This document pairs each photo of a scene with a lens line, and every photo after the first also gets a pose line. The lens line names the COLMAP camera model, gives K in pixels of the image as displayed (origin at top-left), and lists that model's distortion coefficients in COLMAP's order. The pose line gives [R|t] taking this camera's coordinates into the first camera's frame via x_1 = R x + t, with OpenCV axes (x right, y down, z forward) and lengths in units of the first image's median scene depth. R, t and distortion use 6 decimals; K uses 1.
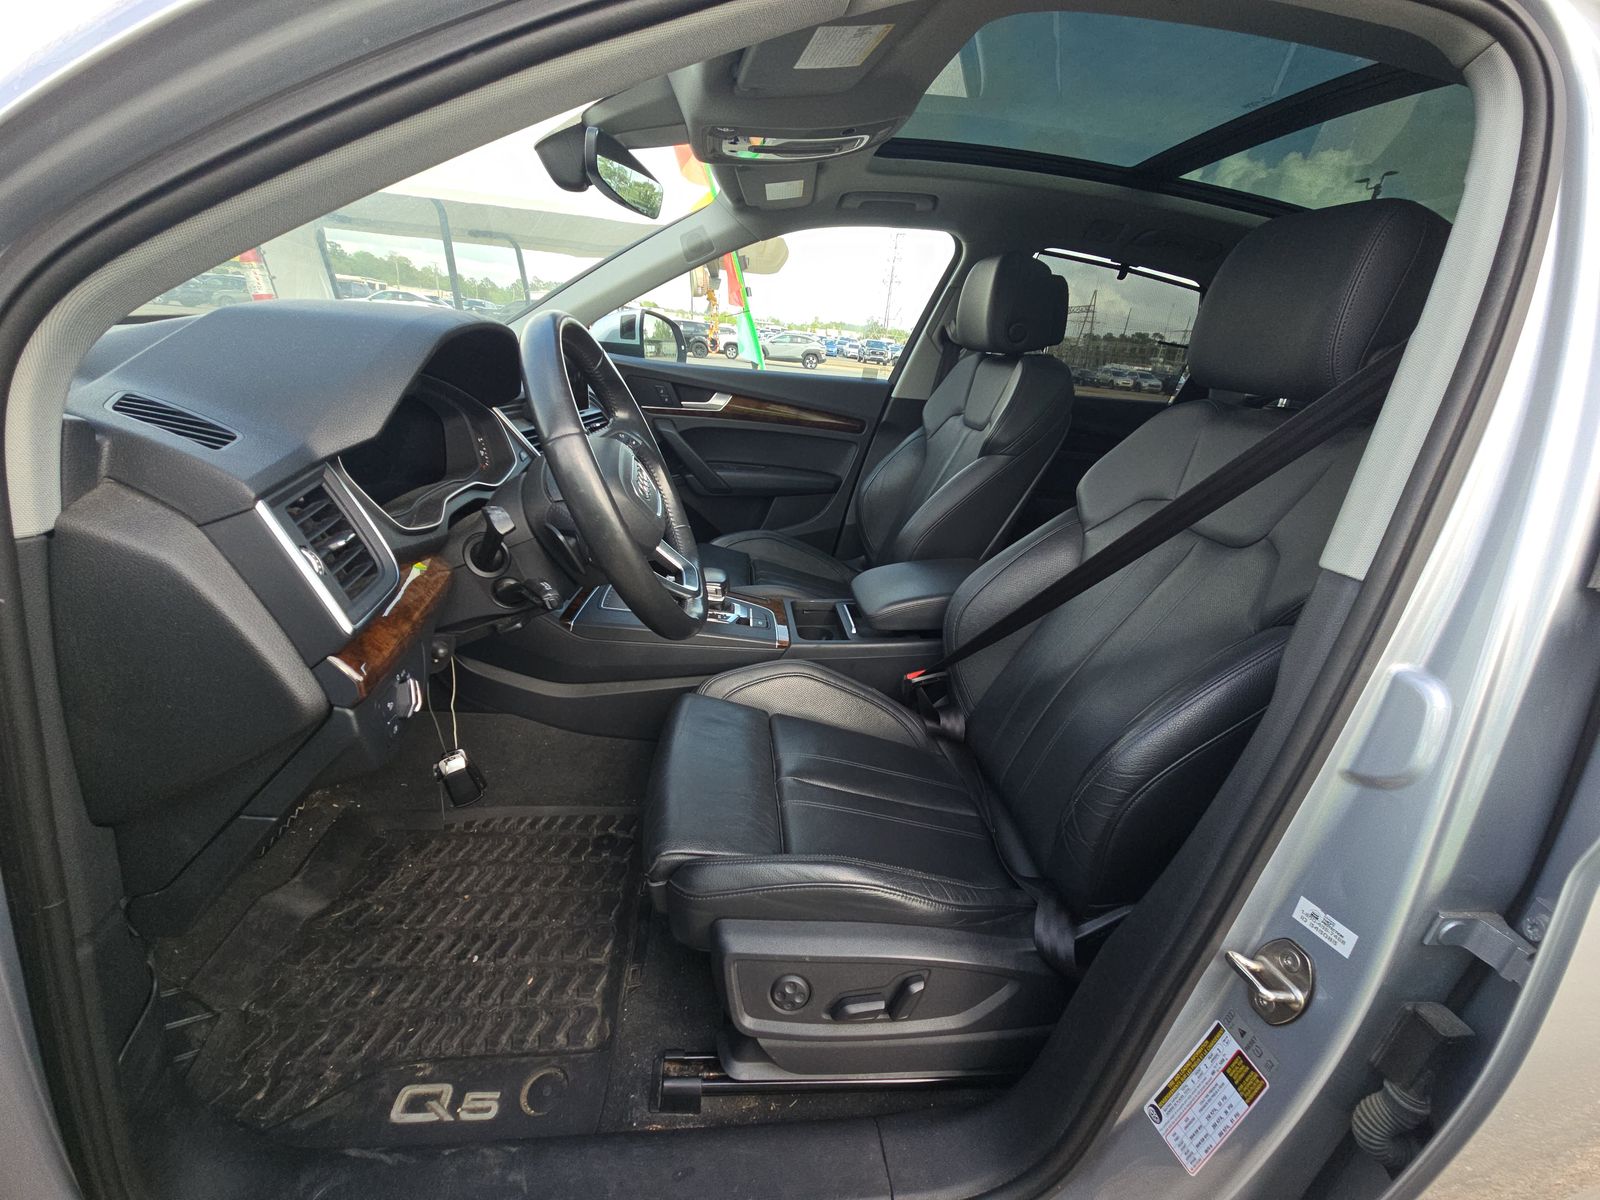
lens RADIAL K [[650.3, 0, 800.8], [0, 650.3, 603.9], [0, 0, 1]] dist [-0.000898, -0.005339]
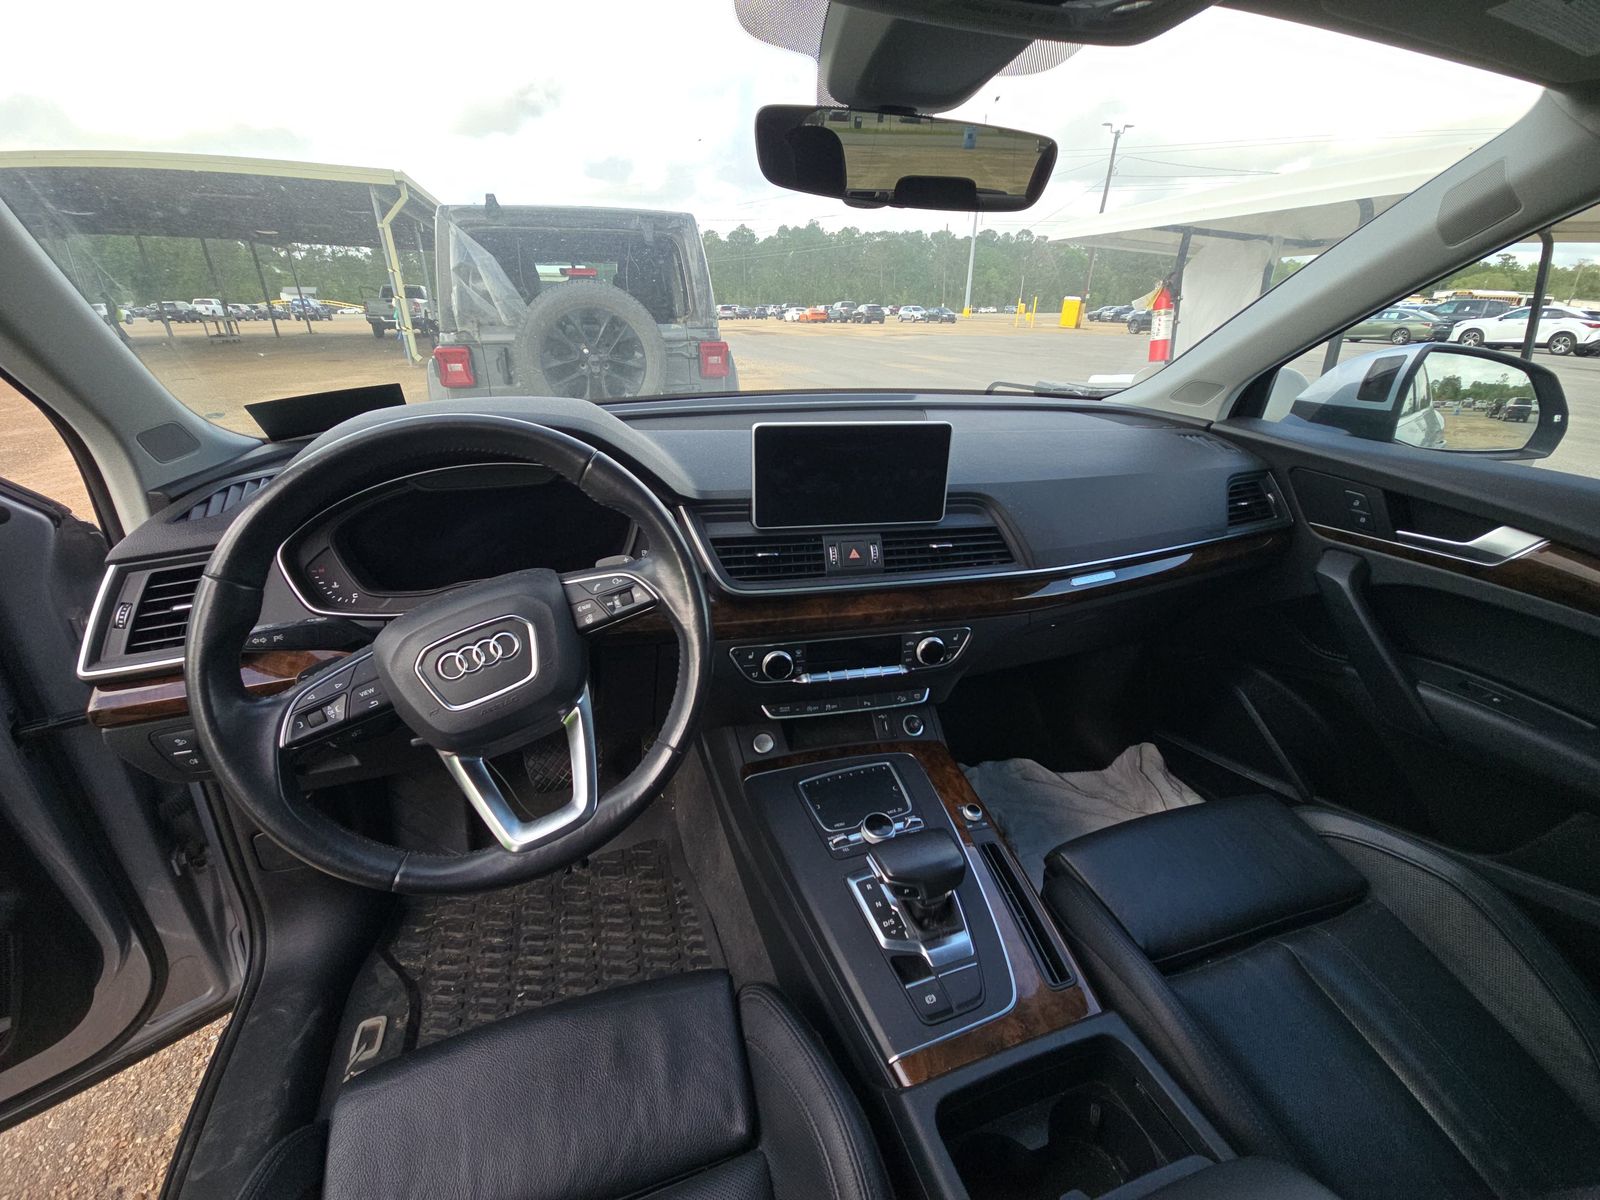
lens RADIAL K [[650.3, 0, 800.8], [0, 650.3, 603.9], [0, 0, 1]] dist [-0.000898, -0.005339]
pose [[0.234064, 0.315180, -0.919715, 0.181863], [-0.350310, 0.909791, 0.222626, -0.207039], [0.906916, 0.270077, 0.323360, 0.438054]]
